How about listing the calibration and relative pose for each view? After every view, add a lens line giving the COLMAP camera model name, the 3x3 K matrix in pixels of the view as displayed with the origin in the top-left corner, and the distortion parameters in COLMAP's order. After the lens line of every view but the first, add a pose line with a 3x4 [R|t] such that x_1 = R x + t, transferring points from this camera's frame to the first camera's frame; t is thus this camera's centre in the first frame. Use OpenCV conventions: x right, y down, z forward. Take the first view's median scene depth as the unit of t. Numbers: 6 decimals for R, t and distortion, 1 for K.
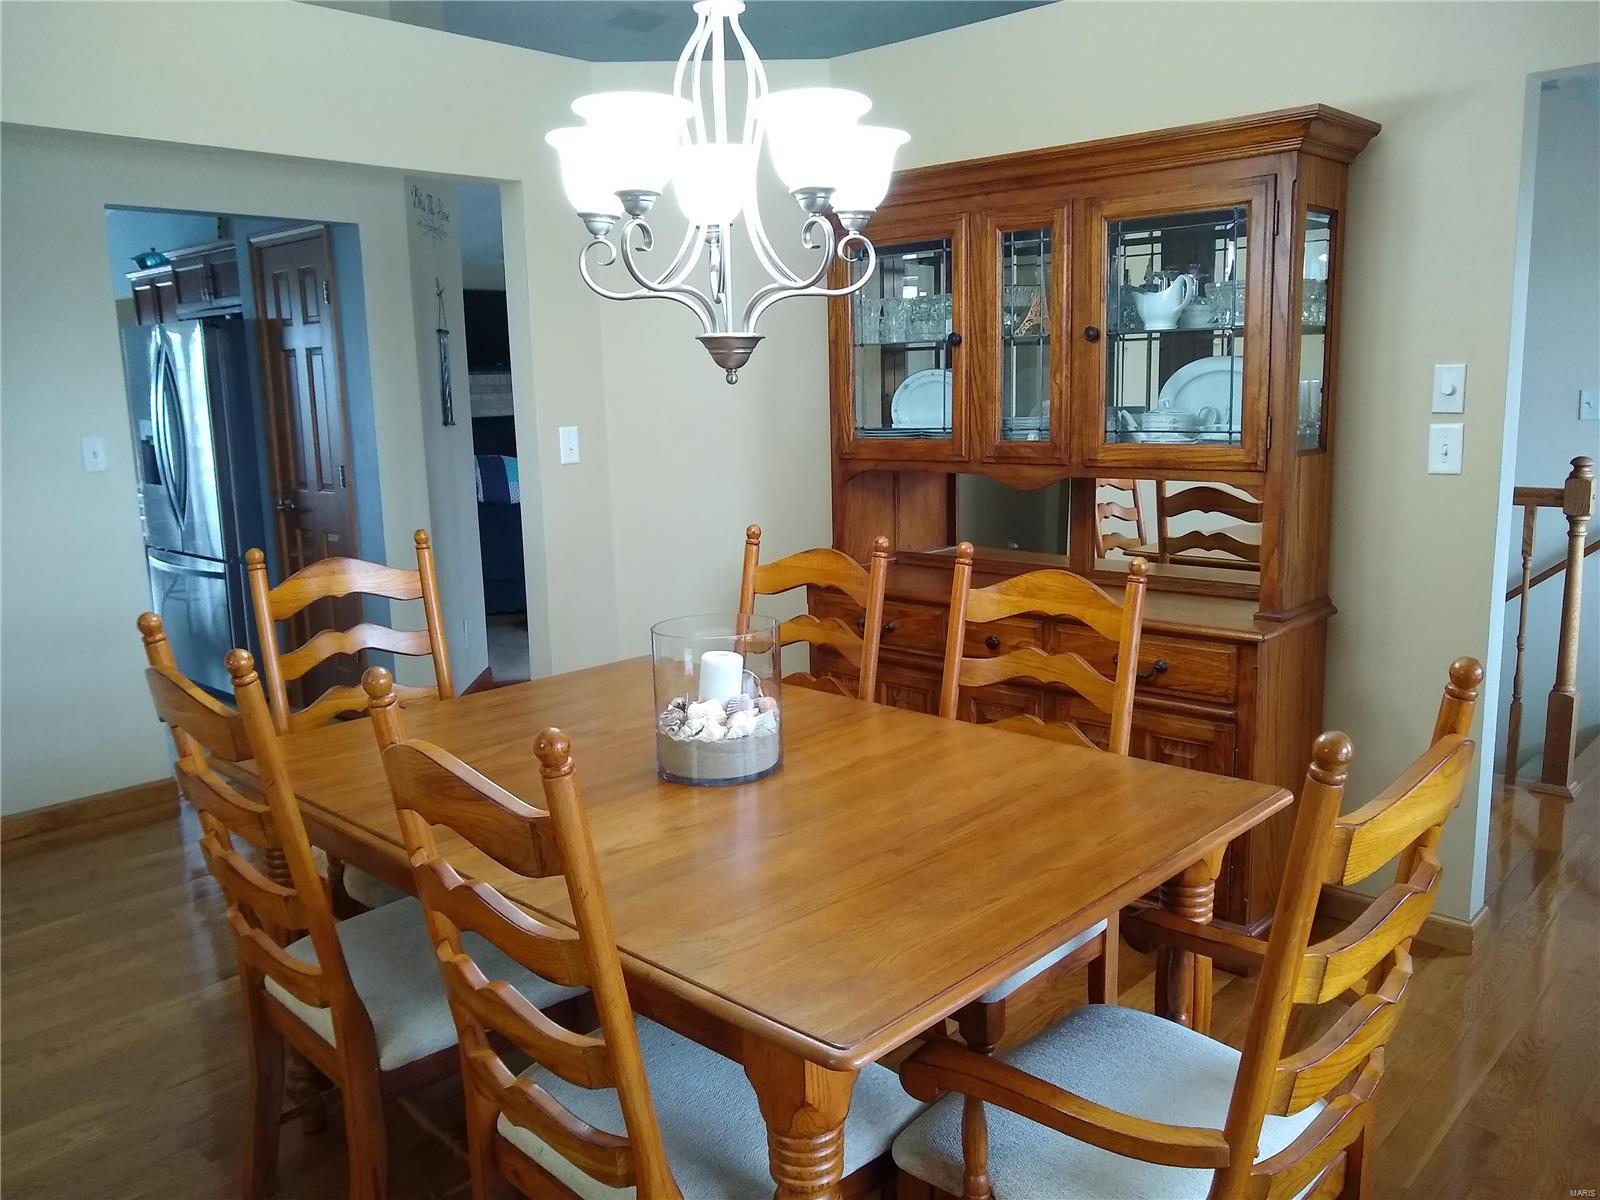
lens RADIAL K [[1281.5, 0, 800.0], [0, 1281.5, 600.0], [0, 0, 1]] dist [0.009102, -0.004242]
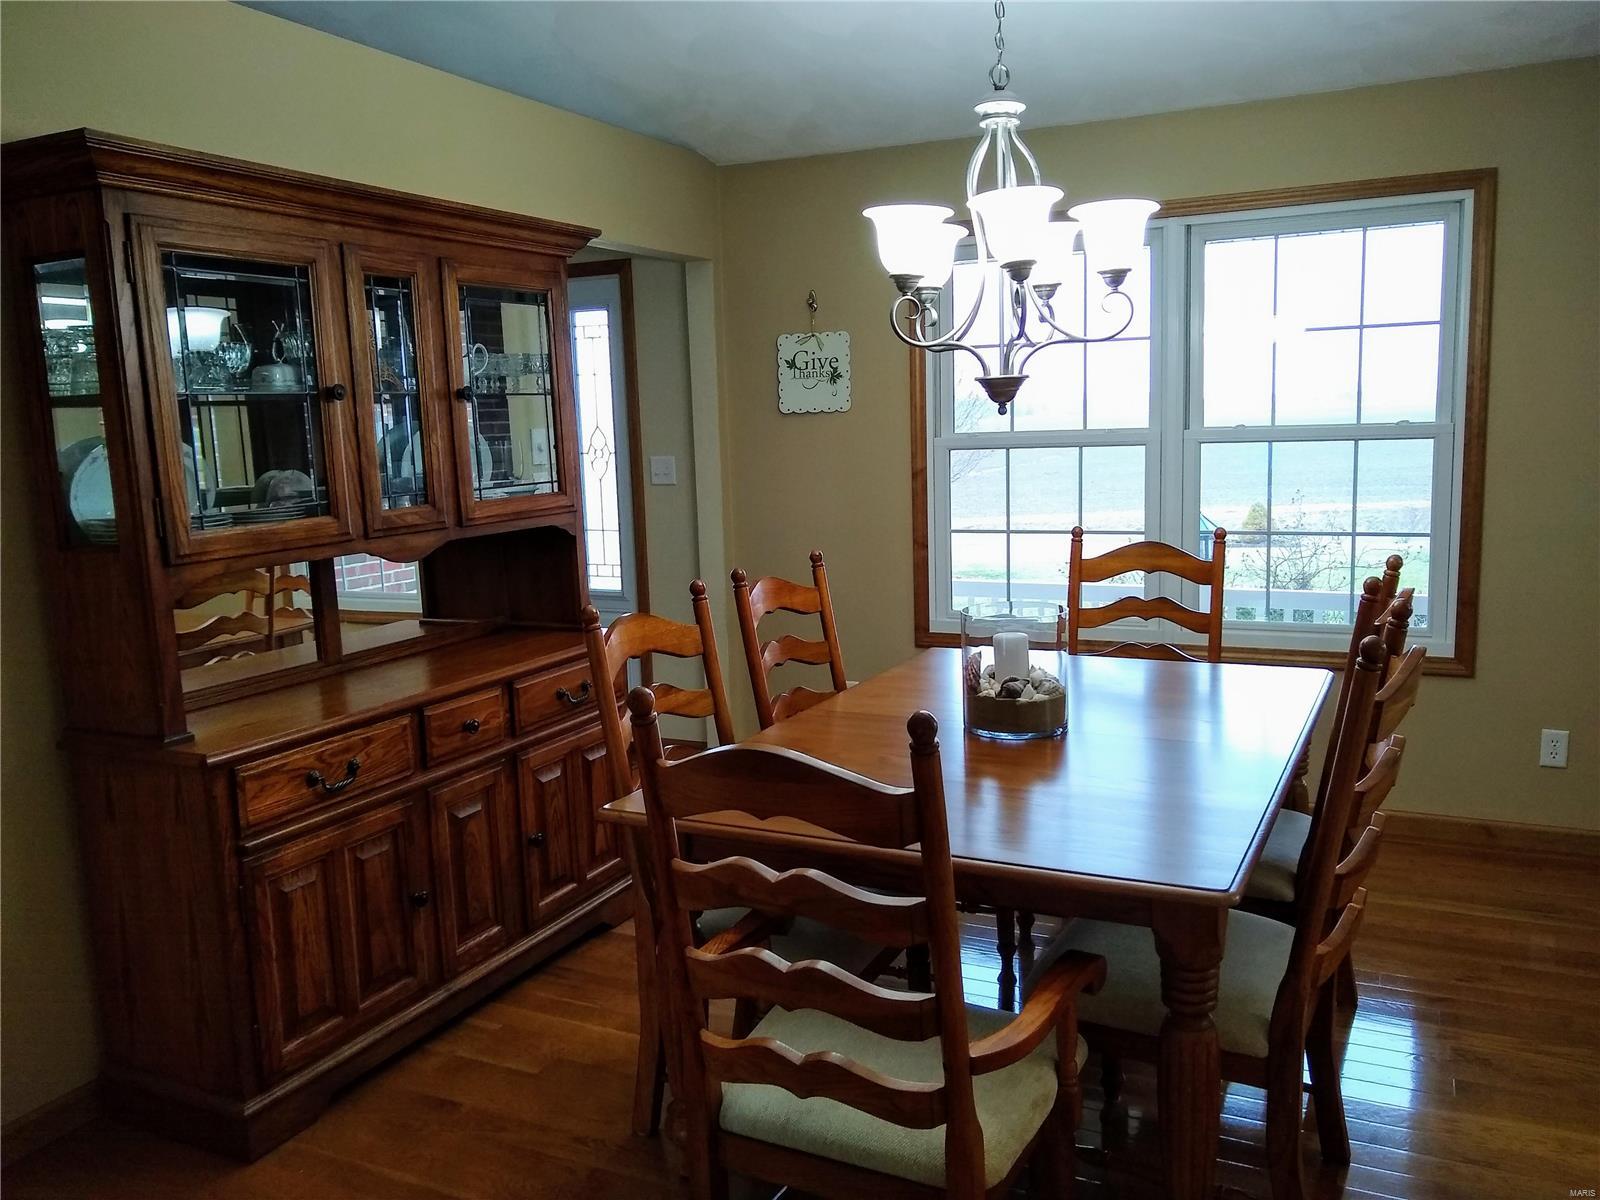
lens RADIAL K [[1281.5, 0, 800.0], [0, 1281.5, 600.0], [0, 0, 1]] dist [0.009102, -0.004242]
pose [[-0.278287, -0.107452, 0.954469, -0.809888], [0.205808, 0.963972, 0.168527, -0.164643], [-0.938189, 0.243337, -0.246146, 1.028460]]
